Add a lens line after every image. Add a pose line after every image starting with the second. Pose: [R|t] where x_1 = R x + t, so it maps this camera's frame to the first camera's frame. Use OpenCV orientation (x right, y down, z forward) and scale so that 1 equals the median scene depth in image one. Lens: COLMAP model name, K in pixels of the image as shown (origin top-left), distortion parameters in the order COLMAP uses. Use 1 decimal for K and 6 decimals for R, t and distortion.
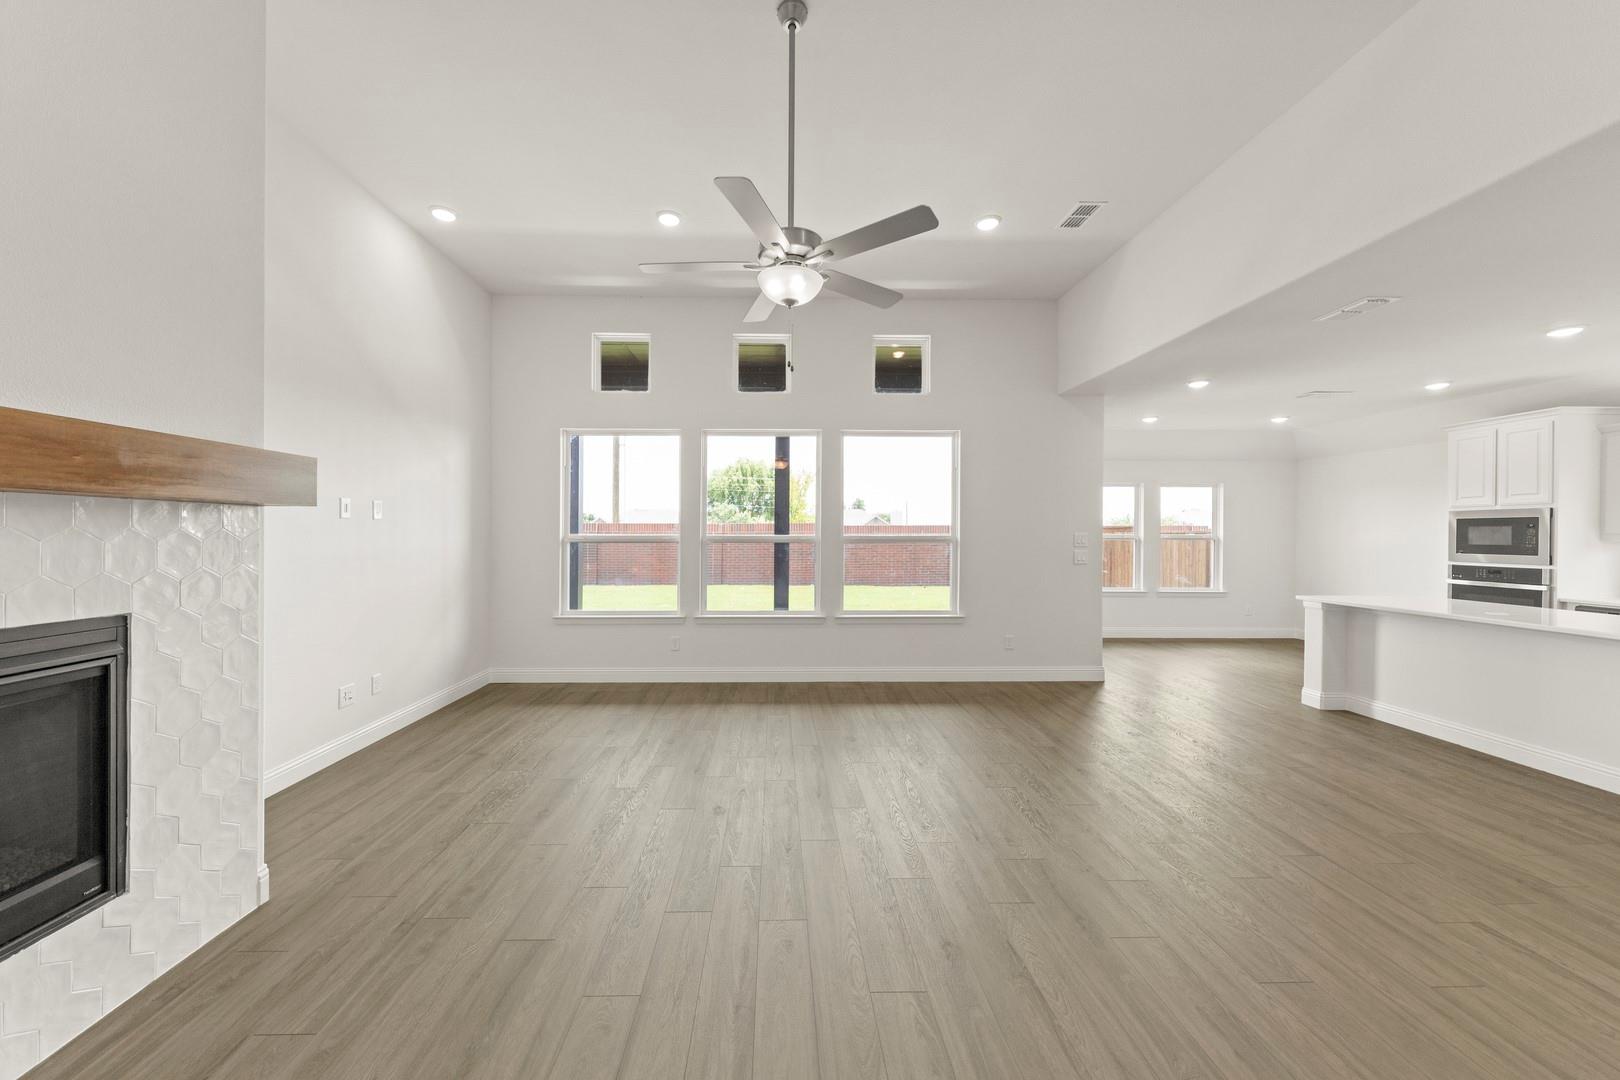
lens RADIAL K [[589.1, 0, 777.5], [0, 589.1, 522.1], [0, 0, 1]] dist [-0.000422, -0.003600]
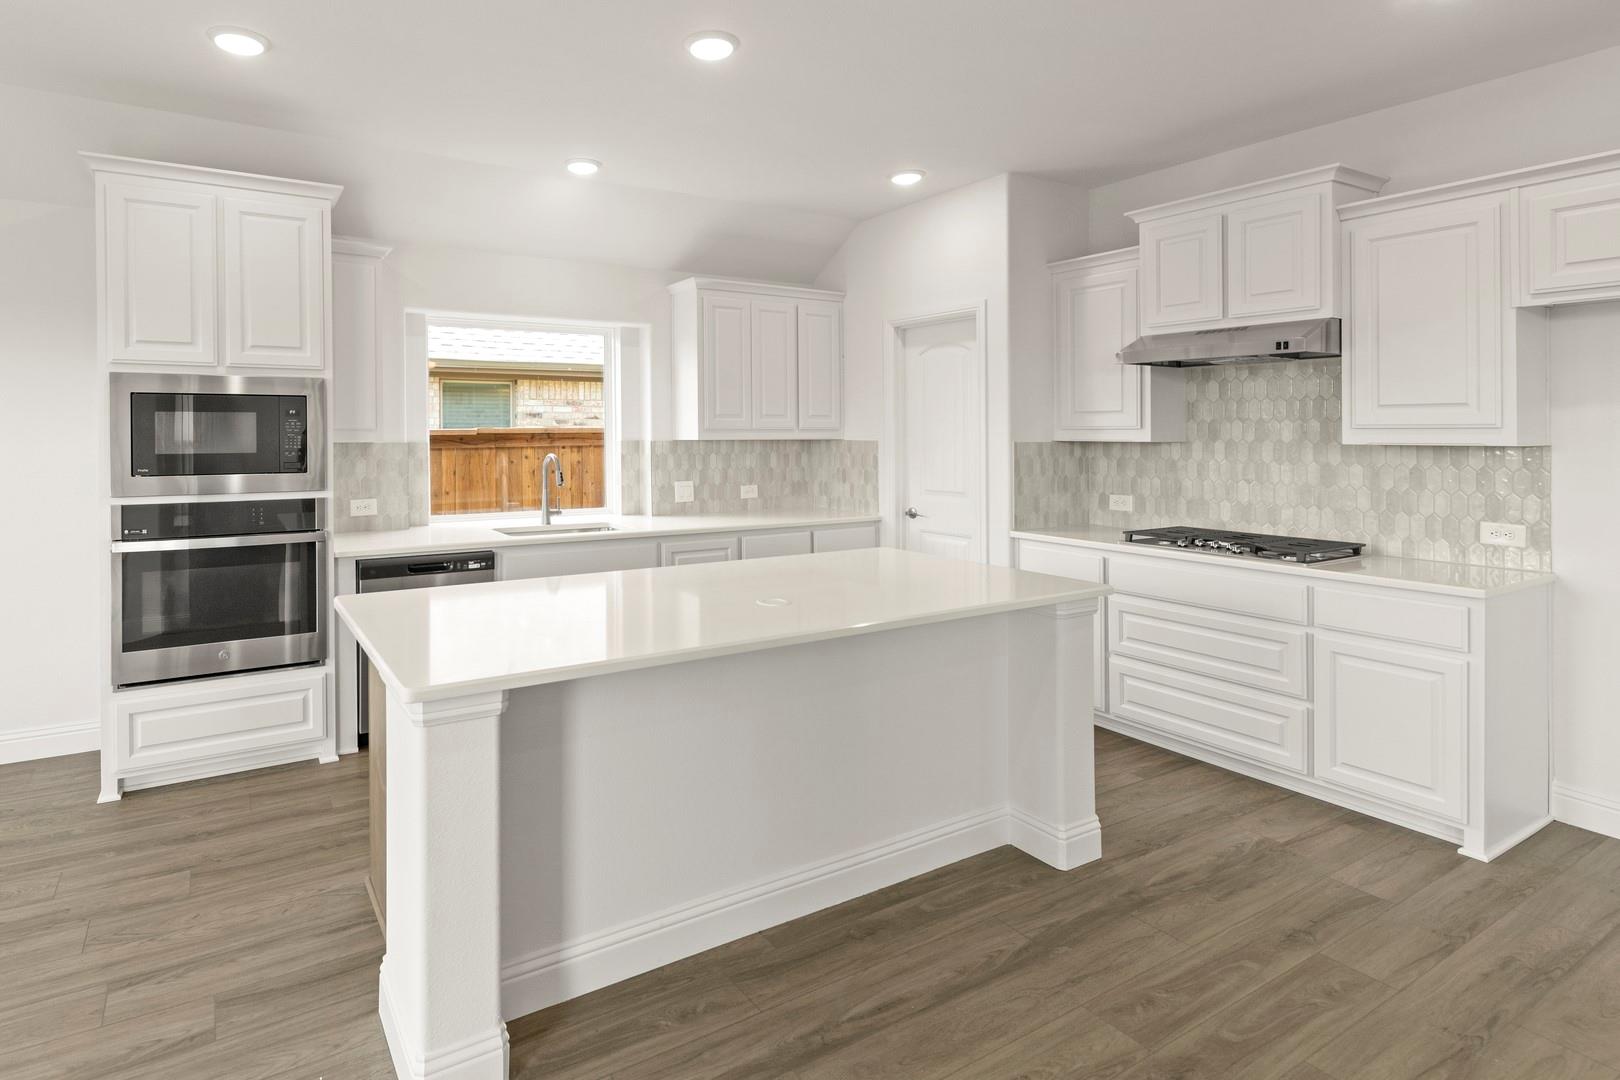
lens RADIAL K [[826.2, 0, 686.9], [0, 826.2, 434.5], [0, 0, 1]] dist [0.006028, 0.000862]
pose [[-0.470187, -0.005128, 0.882552, 0.529605], [-0.017498, 0.999841, -0.003513, 0.021652], [-0.882393, -0.017095, -0.470202, 1.054021]]
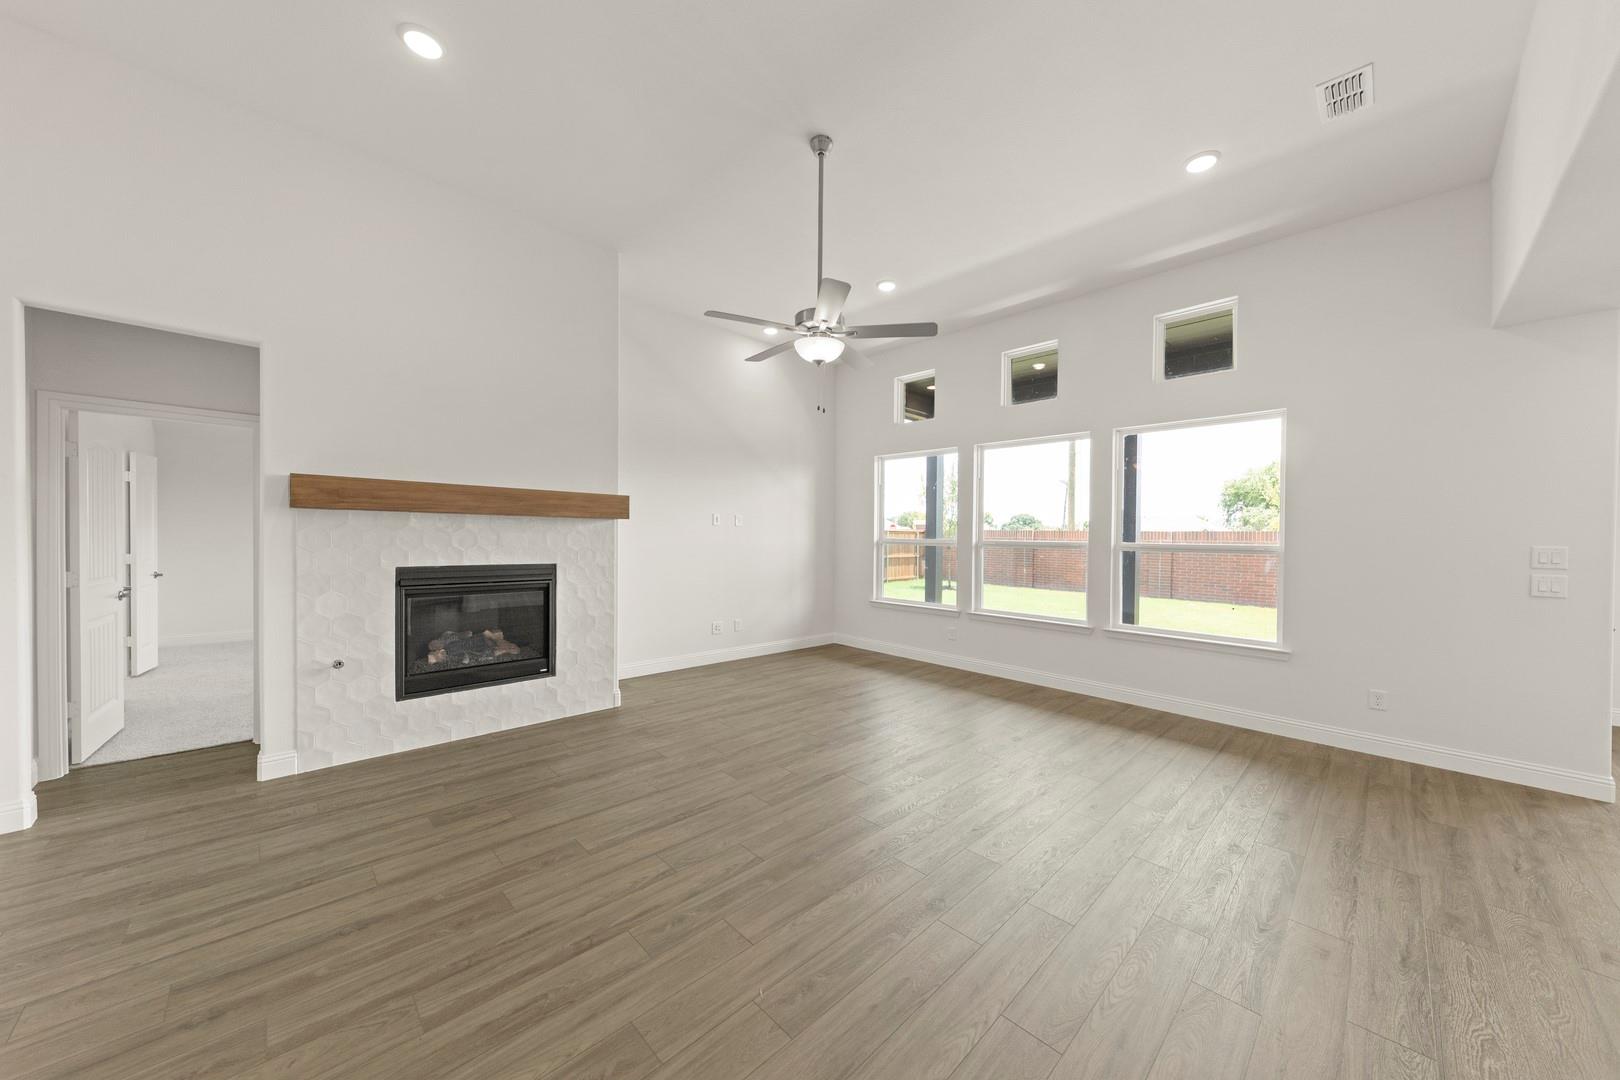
lens RADIAL K [[557.4, 0, 807.0], [0, 557.4, 528.4], [0, 0, 1]] dist [0.000106, 0.000026]
pose [[0.680871, 0.000661, -0.732403, 0.464562], [-0.001836, 0.999998, -0.000805, 0.002702], [0.732401, 0.001893, 0.680871, 0.058009]]
